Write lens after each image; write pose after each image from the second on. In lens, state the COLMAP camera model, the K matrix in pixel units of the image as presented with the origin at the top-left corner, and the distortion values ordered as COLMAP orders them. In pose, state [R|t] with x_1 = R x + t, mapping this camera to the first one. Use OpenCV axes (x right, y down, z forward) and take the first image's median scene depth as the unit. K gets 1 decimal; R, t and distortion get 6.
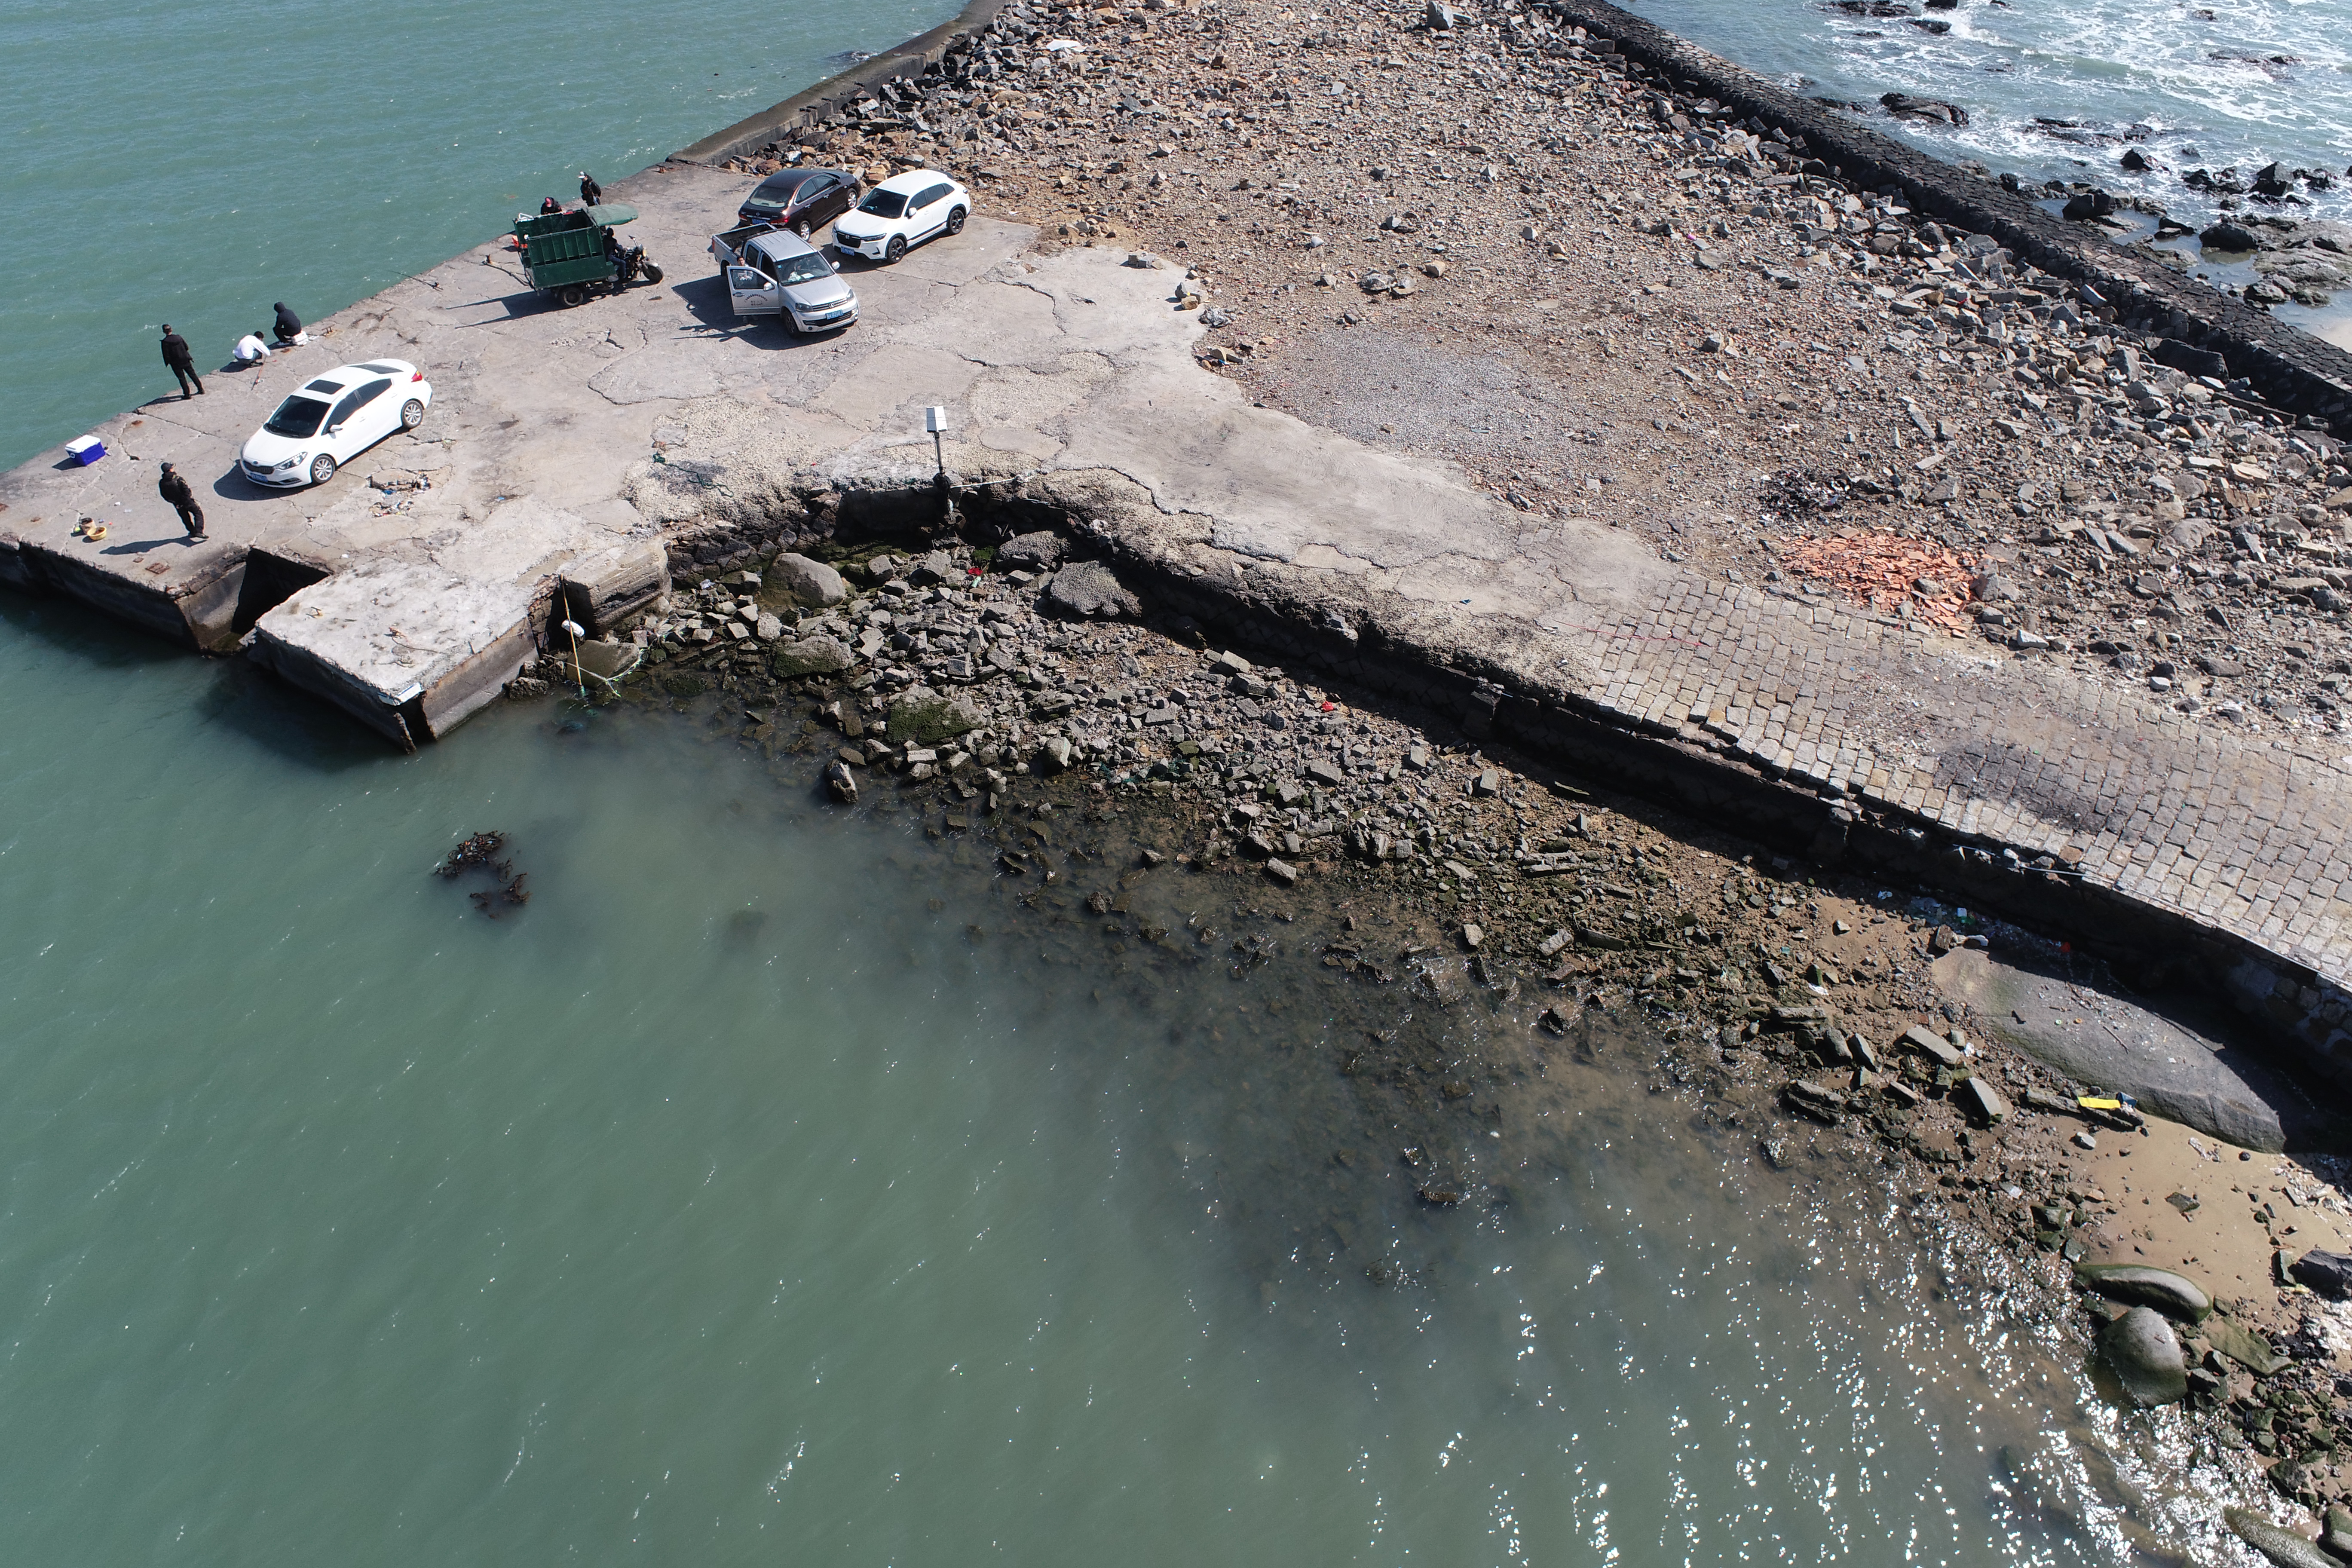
lens RADIAL K [[1607.7, 0, 1177.7], [0, 1607.7, 789.0], [0, 0, 1]] dist [-0.014990, 0.009062]
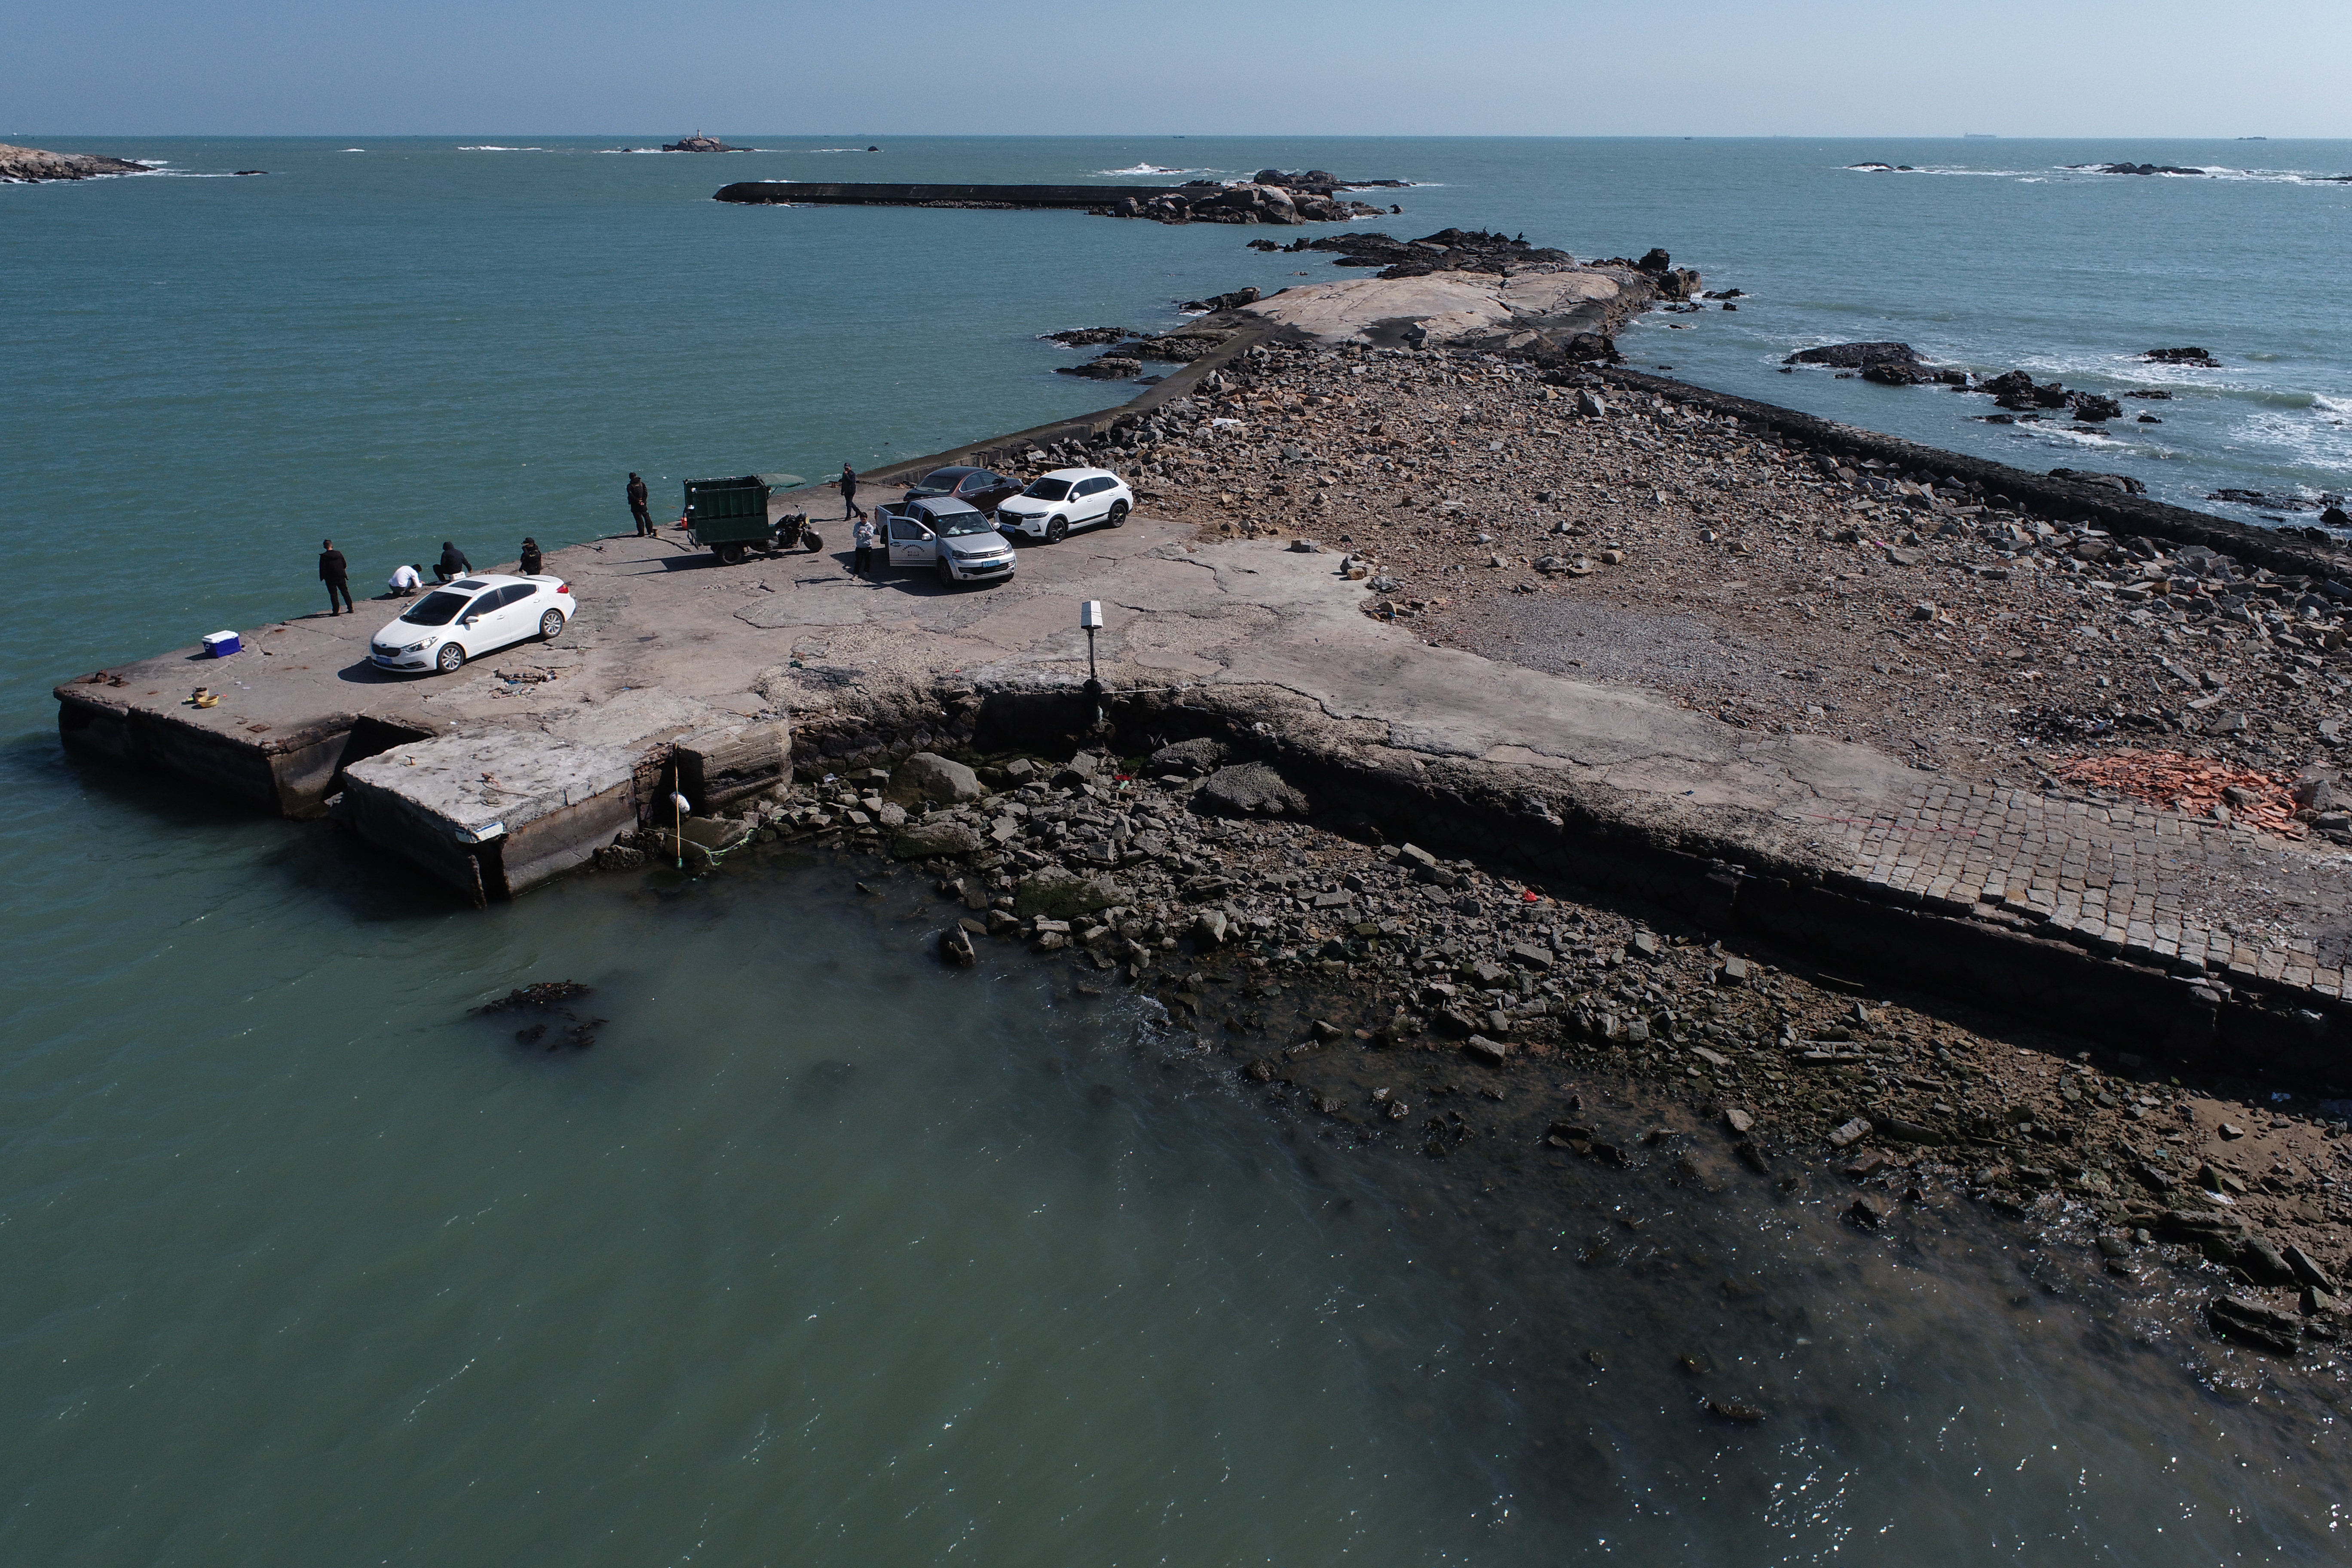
lens RADIAL K [[1607.7, 0, 1175.8], [0, 1607.7, 782.3], [0, 0, 1]] dist [-0.014990, 0.009062]
pose [[0.996412, 0.025914, -0.080567, -0.024843], [-0.049778, 0.949344, -0.310272, 0.154093], [0.068445, 0.313169, 0.947228, 0.154660]]
